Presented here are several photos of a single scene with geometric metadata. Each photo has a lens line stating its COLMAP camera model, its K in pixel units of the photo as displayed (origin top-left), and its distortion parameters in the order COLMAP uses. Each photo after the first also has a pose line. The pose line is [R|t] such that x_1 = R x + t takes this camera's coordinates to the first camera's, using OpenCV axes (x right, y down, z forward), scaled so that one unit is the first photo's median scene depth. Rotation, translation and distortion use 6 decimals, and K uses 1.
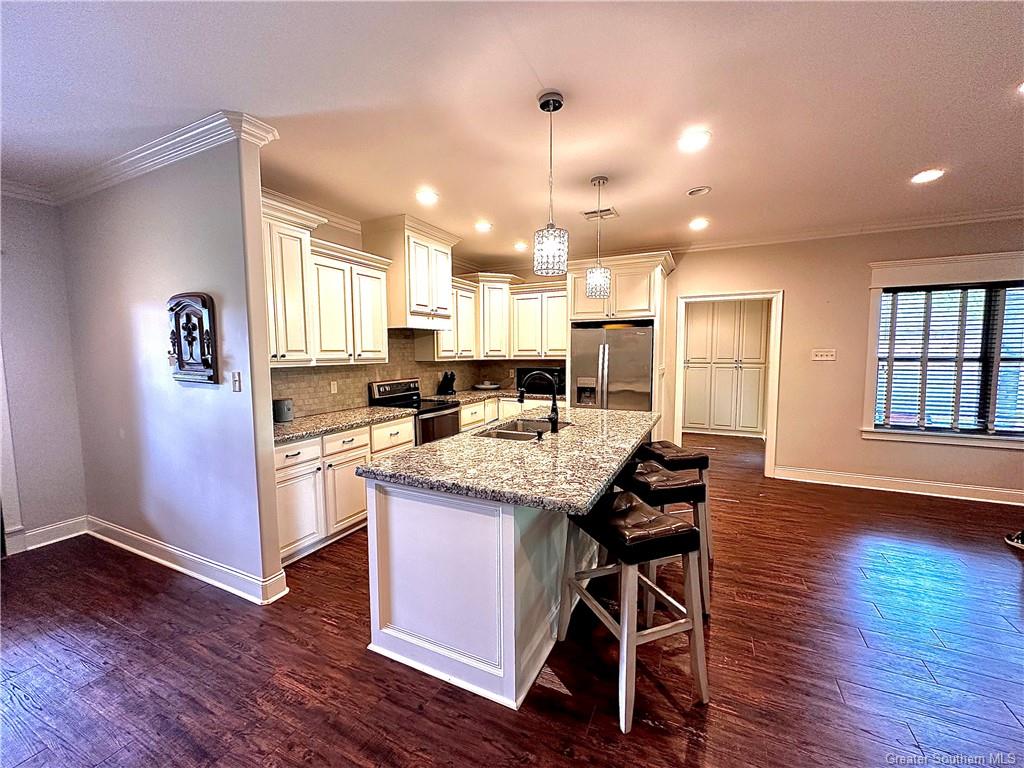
lens RADIAL K [[409.1, 0, 512.0], [0, 409.1, 384.0], [0, 0, 1]] dist [-0.000432, -0.000112]
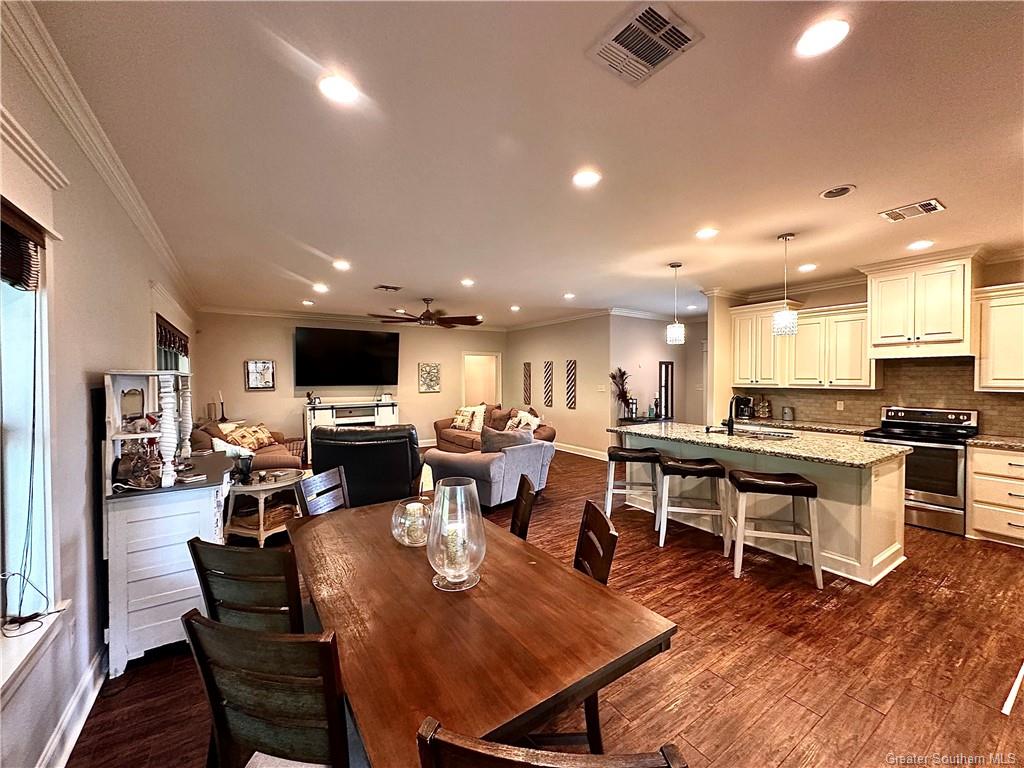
lens RADIAL K [[409.1, 0, 512.0], [0, 409.1, 384.0], [0, 0, 1]] dist [-0.000432, -0.000112]
pose [[-0.507553, 0.018898, -0.861413, 1.283781], [-0.065789, 0.995991, 0.060614, -0.074495], [0.859105, 0.087436, -0.504275, 0.756716]]
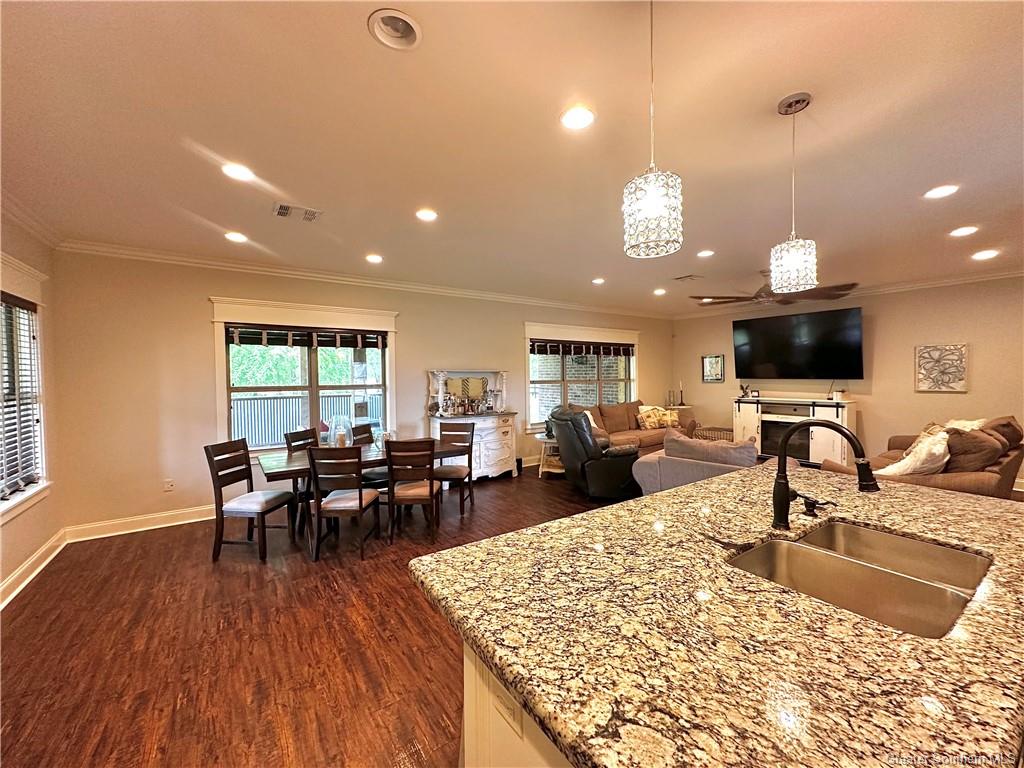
lens RADIAL K [[409.1, 0, 512.0], [0, 409.1, 384.0], [0, 0, 1]] dist [-0.000432, -0.000112]
pose [[-0.867301, 0.000504, 0.497784, 0.101893], [0.054940, 0.993987, 0.094717, -0.102839], [-0.494744, 0.109496, -0.862113, 1.165280]]
